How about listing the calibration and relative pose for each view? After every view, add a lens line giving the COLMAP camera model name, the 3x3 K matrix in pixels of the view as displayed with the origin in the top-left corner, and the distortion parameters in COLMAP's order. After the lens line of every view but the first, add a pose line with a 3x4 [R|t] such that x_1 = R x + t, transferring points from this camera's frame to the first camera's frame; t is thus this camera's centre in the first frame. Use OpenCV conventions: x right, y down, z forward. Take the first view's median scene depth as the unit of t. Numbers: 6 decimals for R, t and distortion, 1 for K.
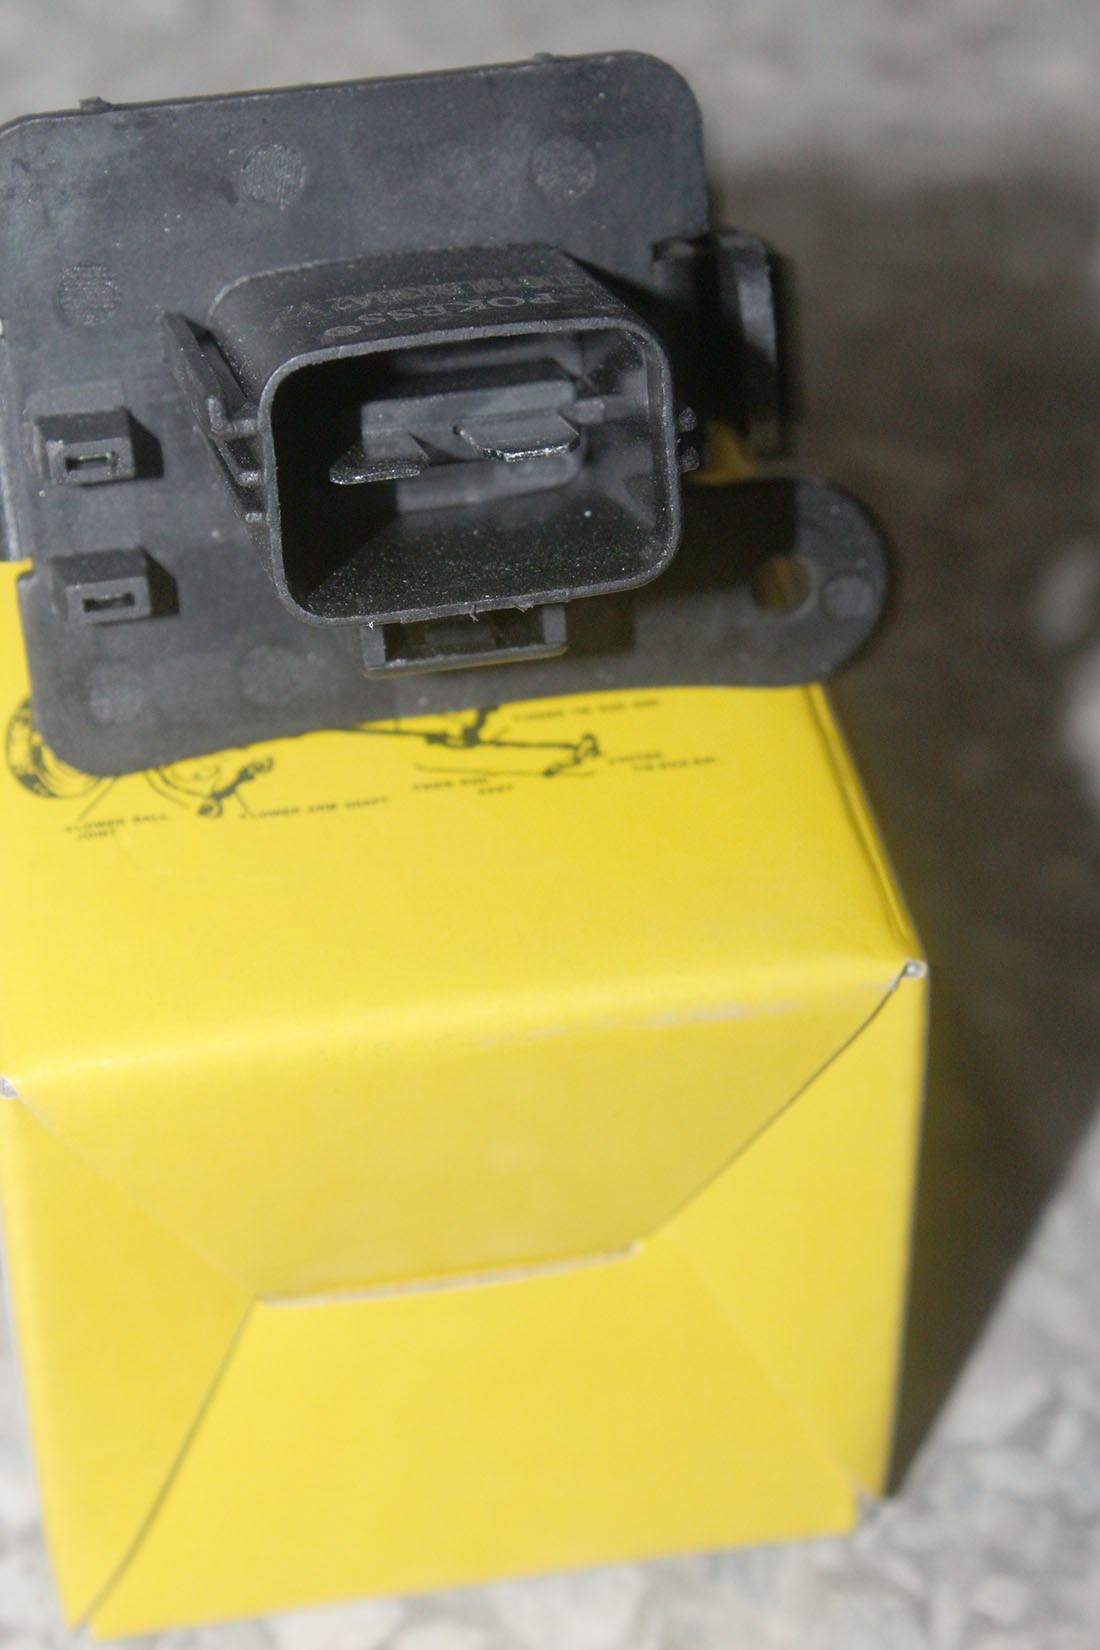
lens RADIAL K [[3445.7, 0, 550.0], [0, 3445.7, 825.0], [0, 0, 1]] dist [0.026909, 0.016967]
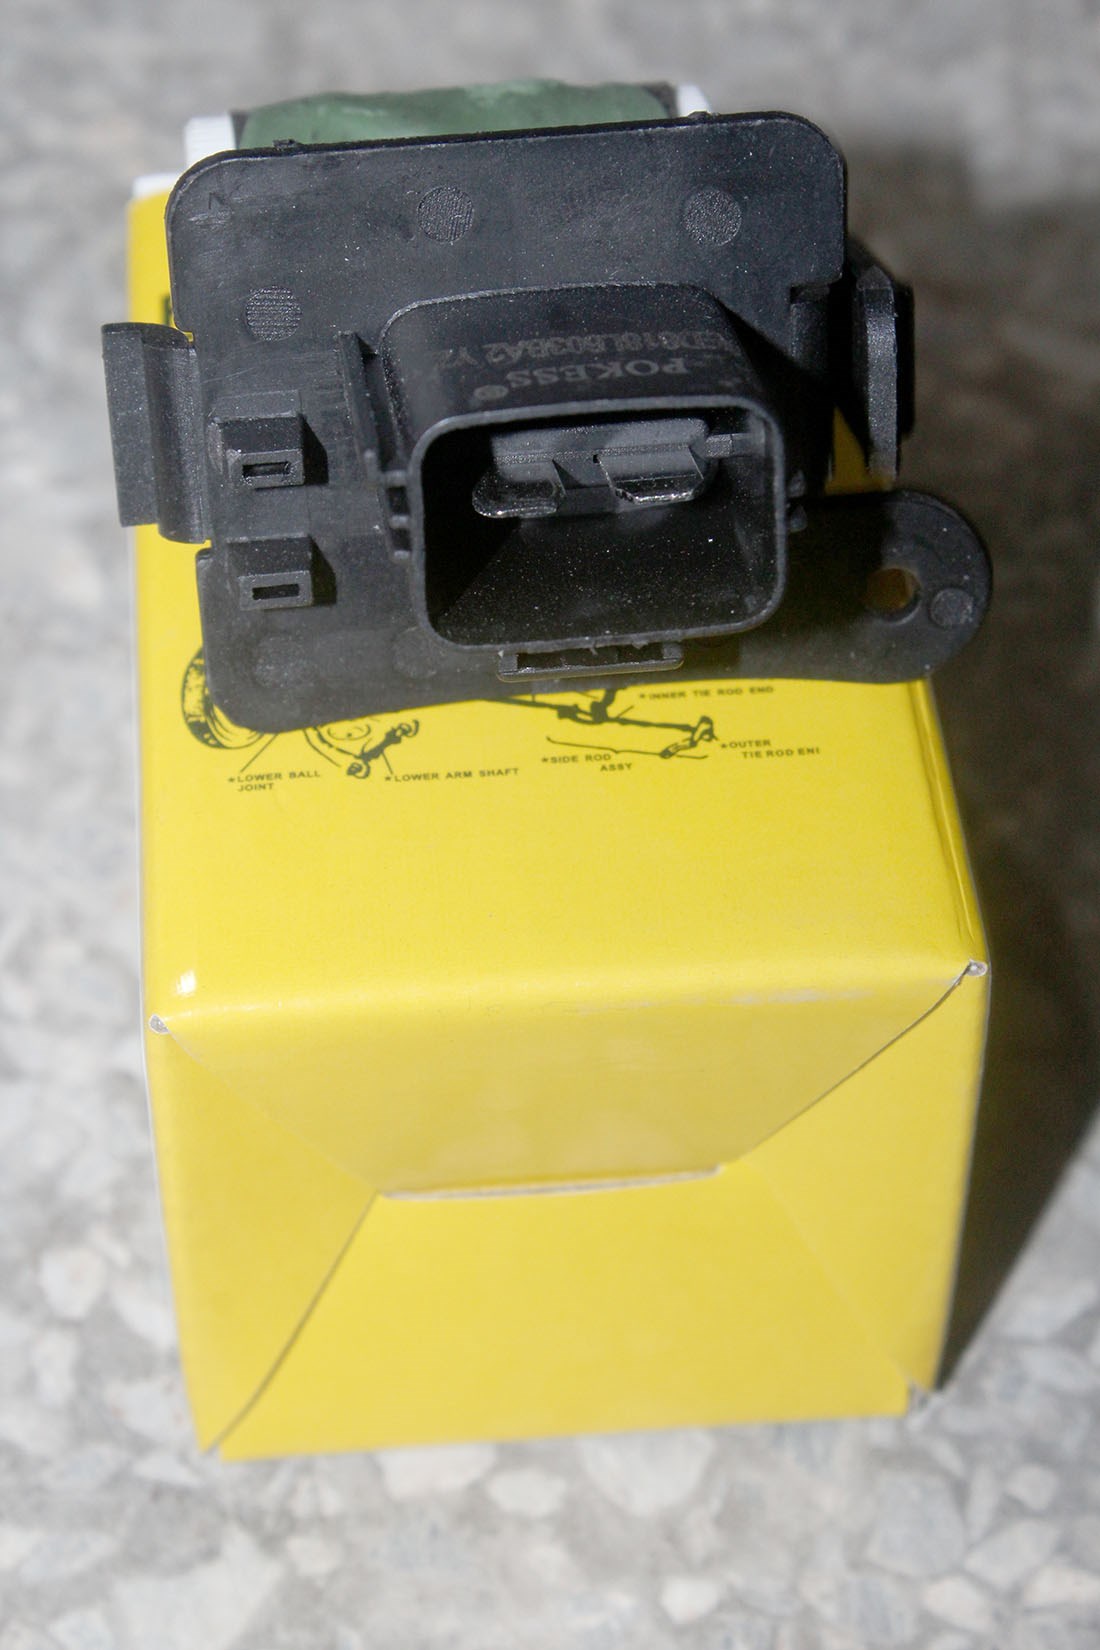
lens RADIAL K [[3445.7, 0, 550.0], [0, 3445.7, 825.0], [0, 0, 1]] dist [0.026909, 0.016967]
pose [[0.995511, 0.071439, -0.062091, 0.034530], [-0.064089, 0.991500, 0.113223, -0.120724], [0.069652, -0.108735, 0.991628, -0.105554]]
